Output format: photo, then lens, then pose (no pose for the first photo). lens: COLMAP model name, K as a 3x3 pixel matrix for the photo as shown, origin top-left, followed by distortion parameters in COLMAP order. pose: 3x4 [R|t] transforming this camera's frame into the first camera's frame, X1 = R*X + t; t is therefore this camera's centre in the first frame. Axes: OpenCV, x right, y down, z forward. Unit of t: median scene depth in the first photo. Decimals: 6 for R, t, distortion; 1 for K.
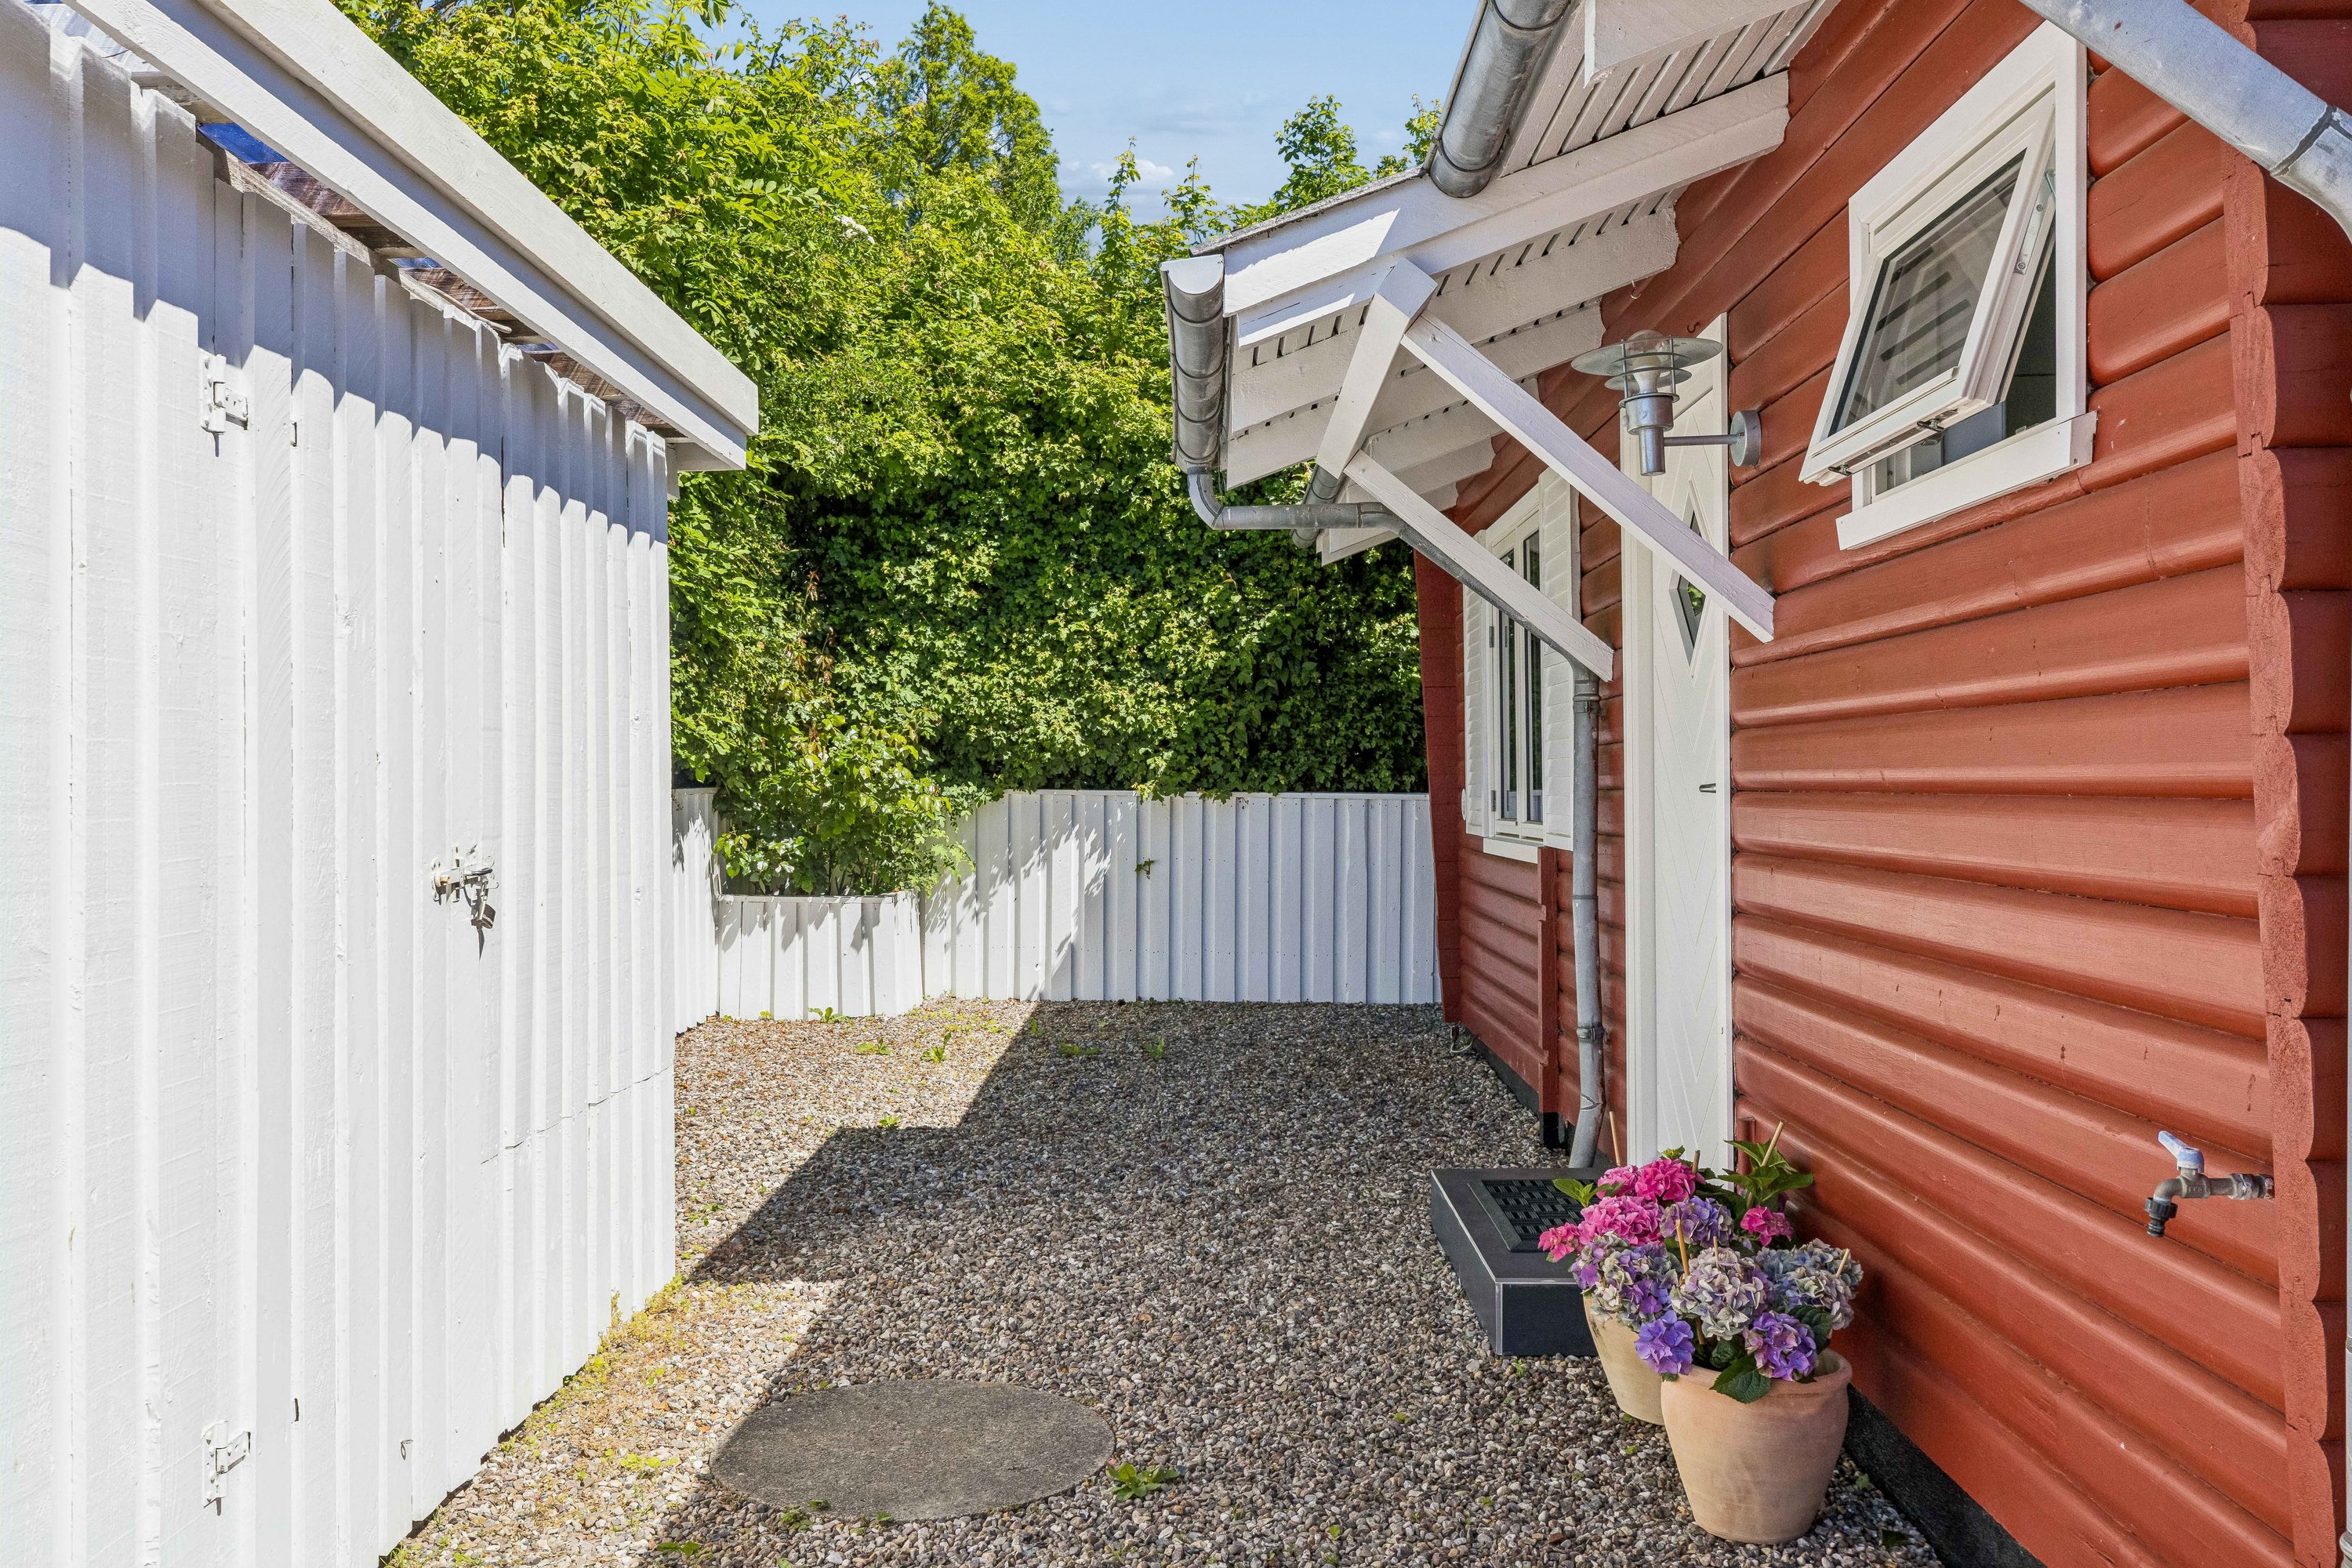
lens RADIAL K [[1970.8, 0, 1176.0], [0, 1970.8, 784.0], [0, 0, 1]] dist [0.008894, 0.001614]
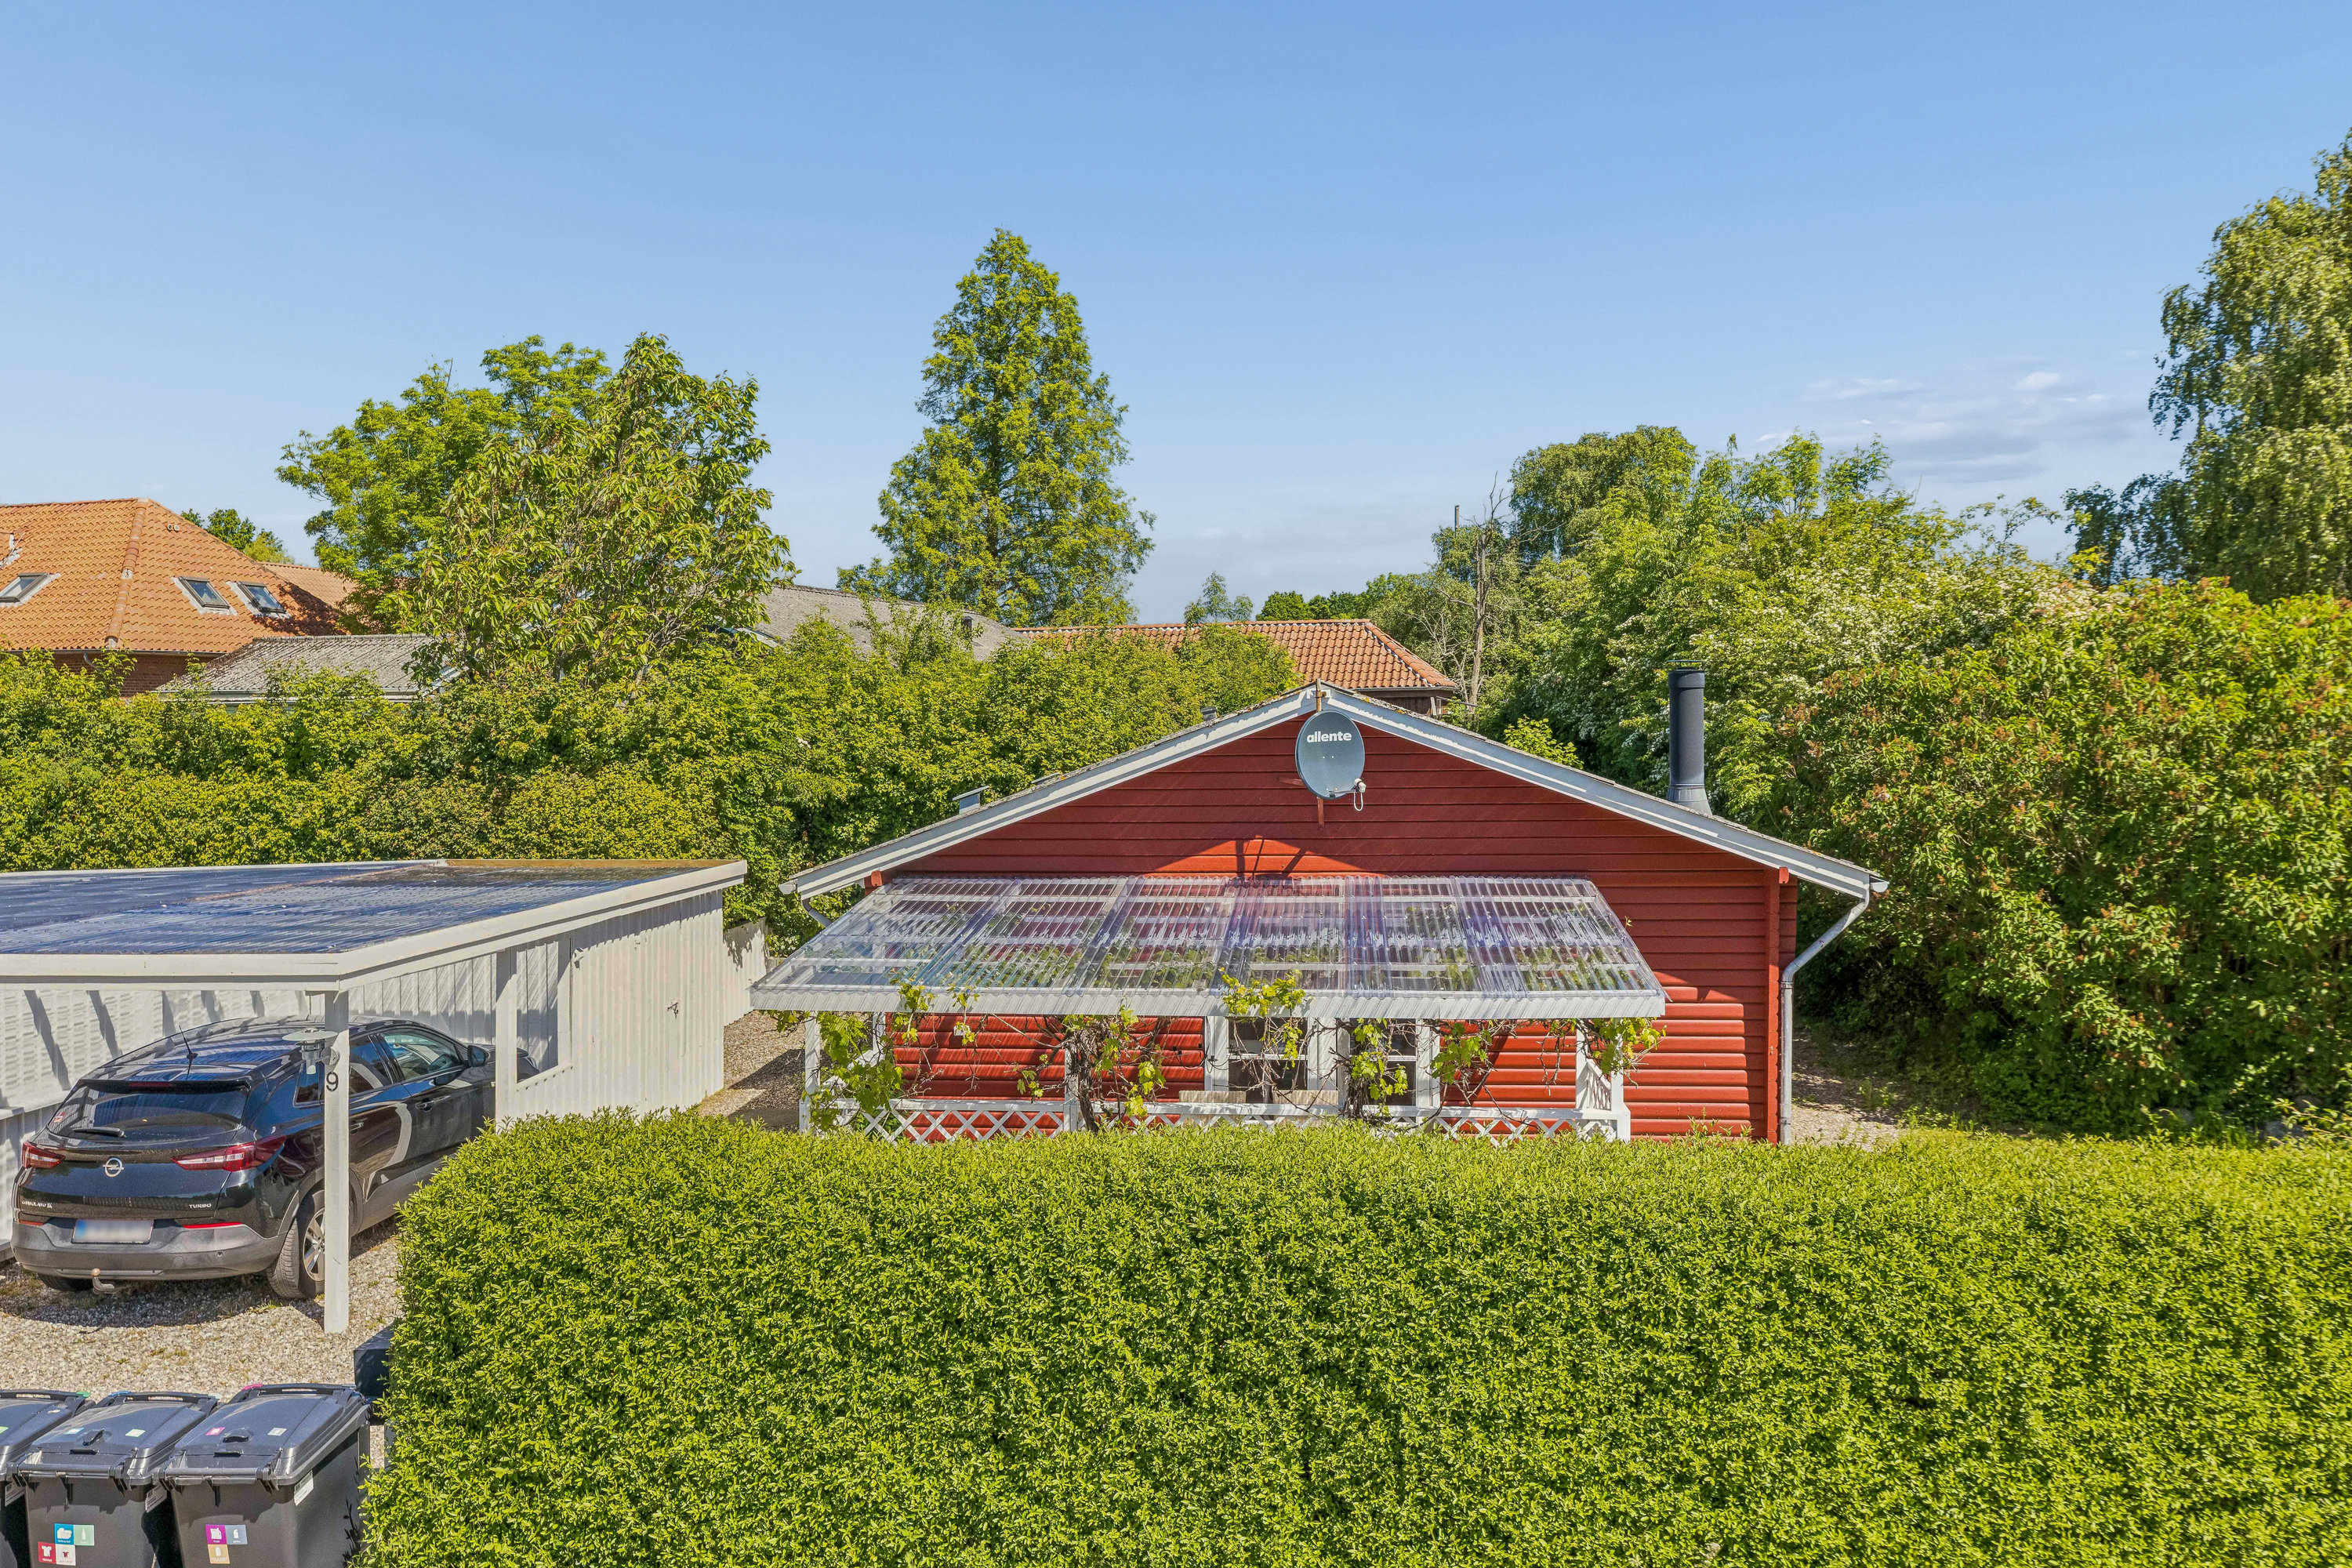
lens RADIAL K [[1744.5, 0, 1176.0], [0, 1744.5, 784.0], [0, 0, 1]] dist [-0.007242, -0.001399]
pose [[0.997681, 0.007994, -0.067595, 0.447812], [-0.005496, 0.999298, 0.037058, -0.252712], [0.067844, -0.036600, 0.997024, -1.224880]]
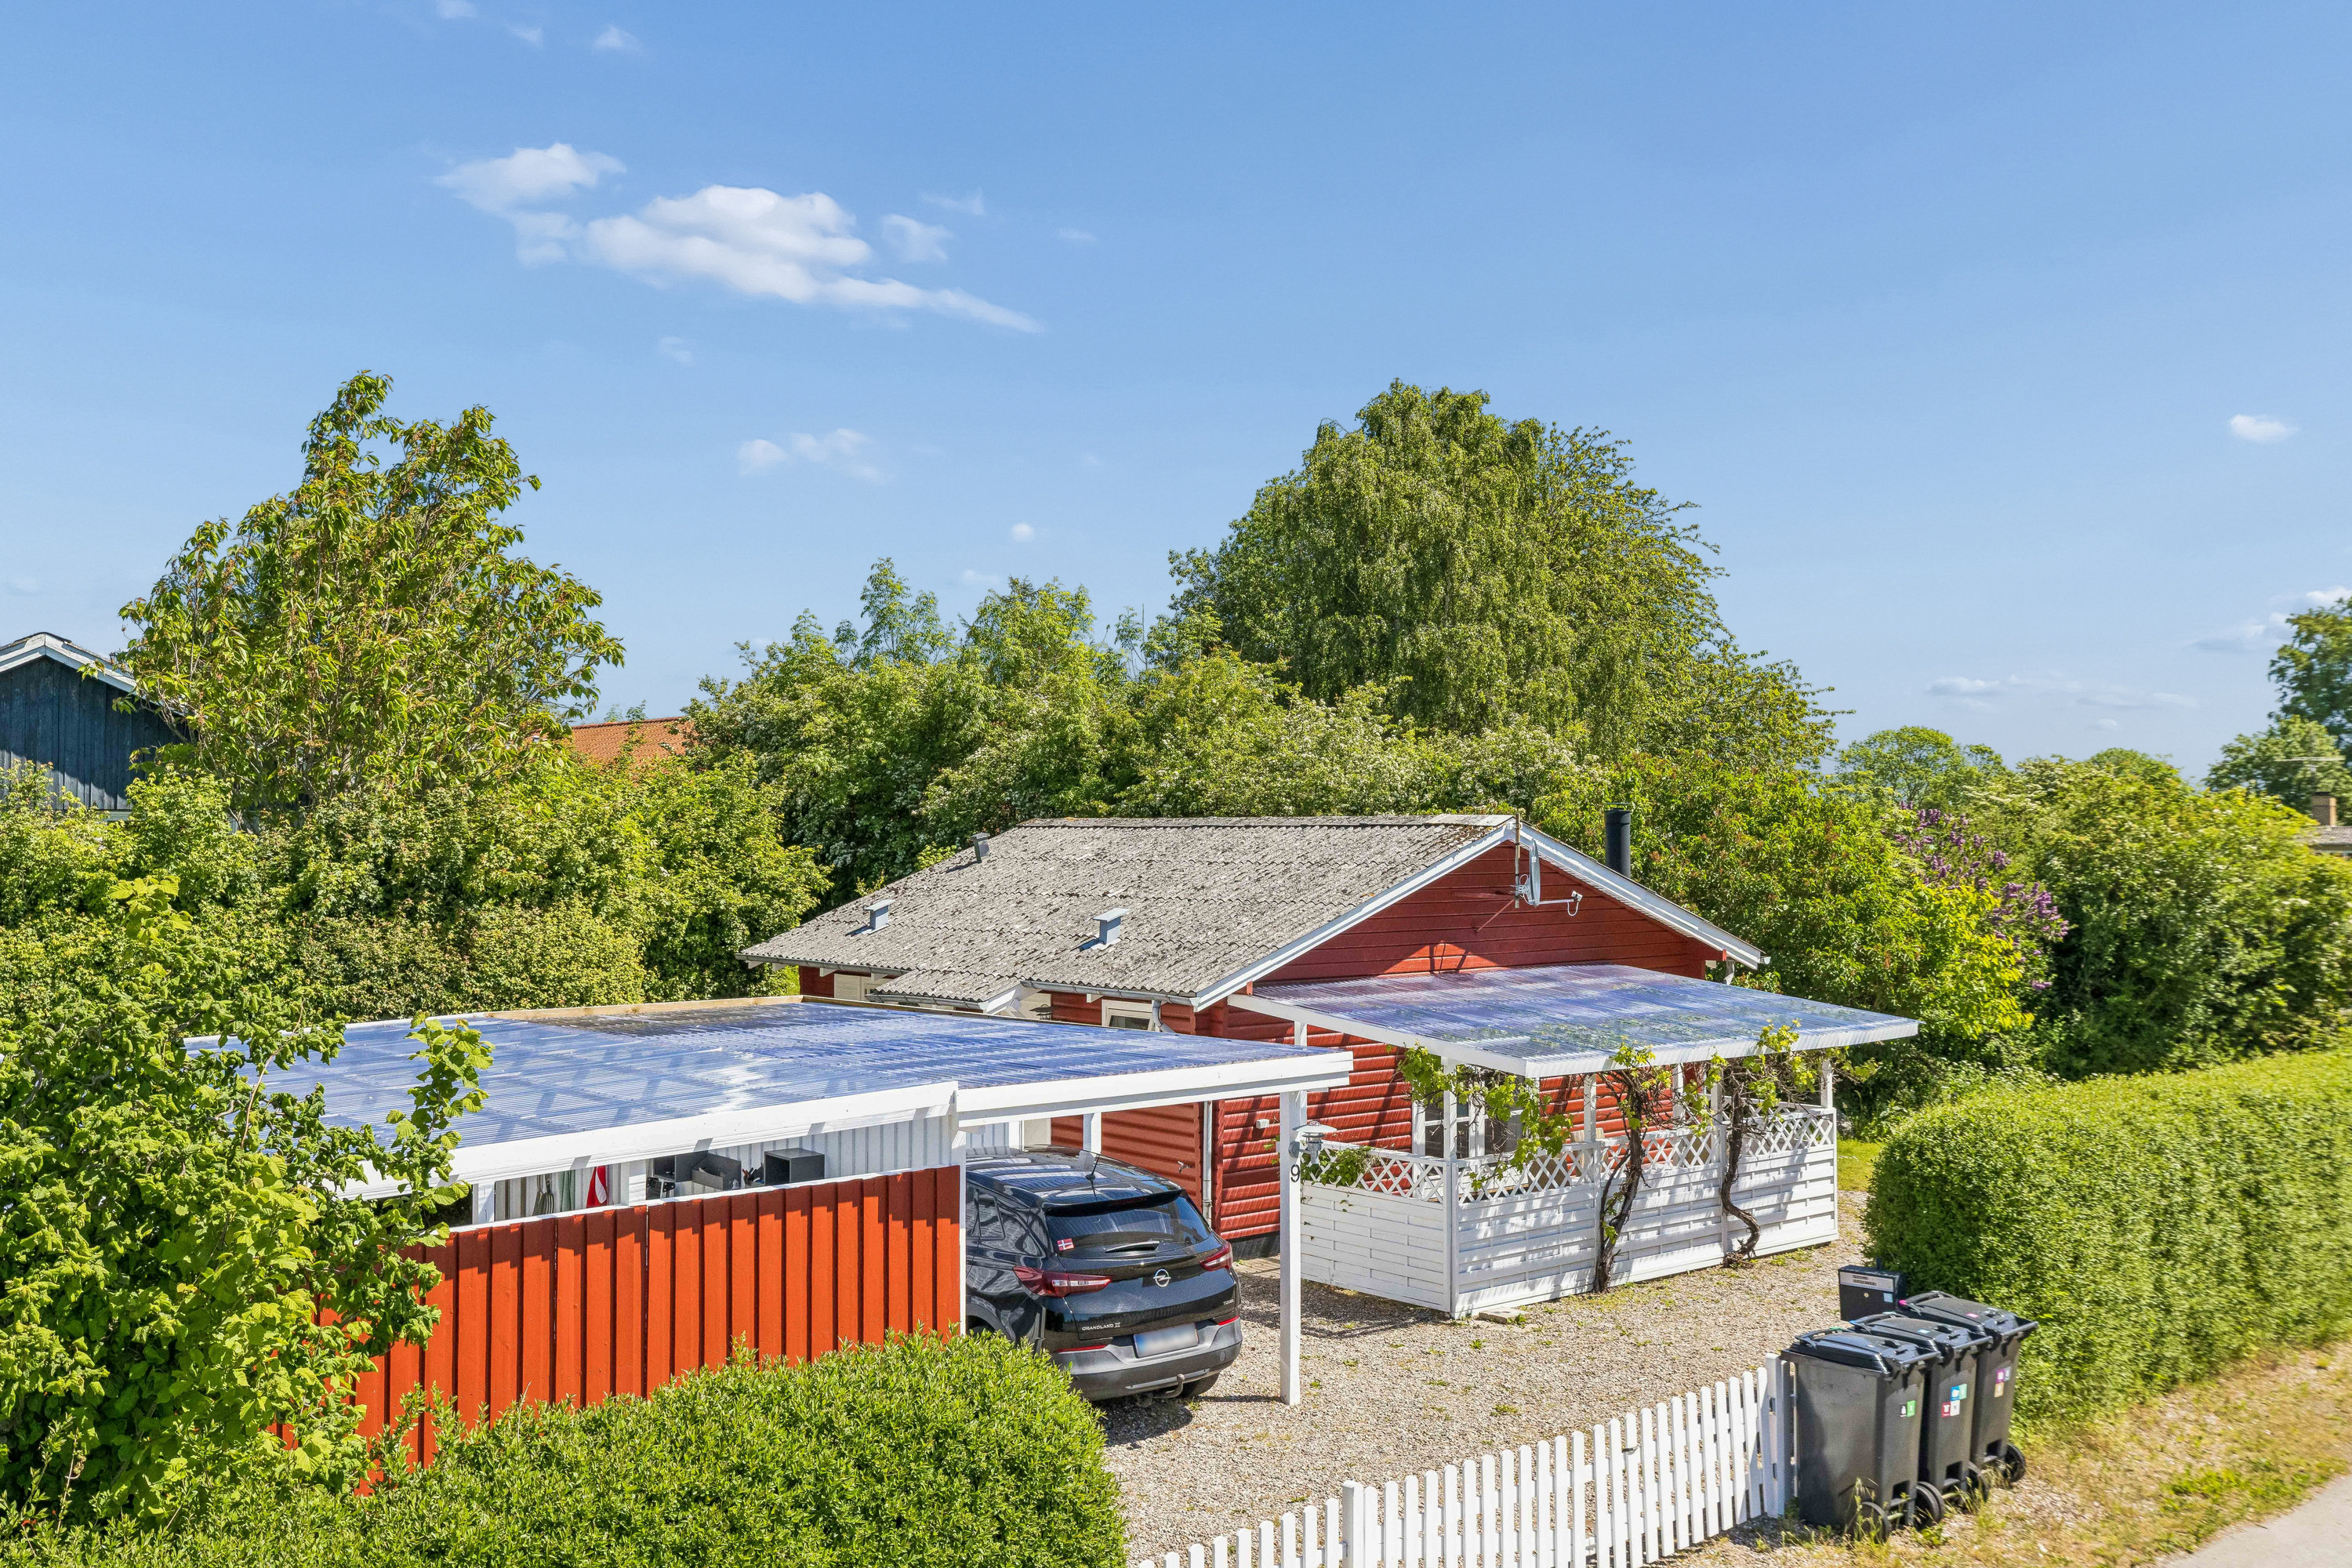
lens RADIAL K [[2067.8, 0, 1176.0], [0, 2067.8, 784.0], [0, 0, 1]] dist [0.014145, 0.007145]
pose [[0.761857, 0.027686, 0.647154, -1.129919], [-0.006669, 0.999368, -0.034903, -0.241380], [-0.647711, 0.022276, 0.761560, -1.224769]]
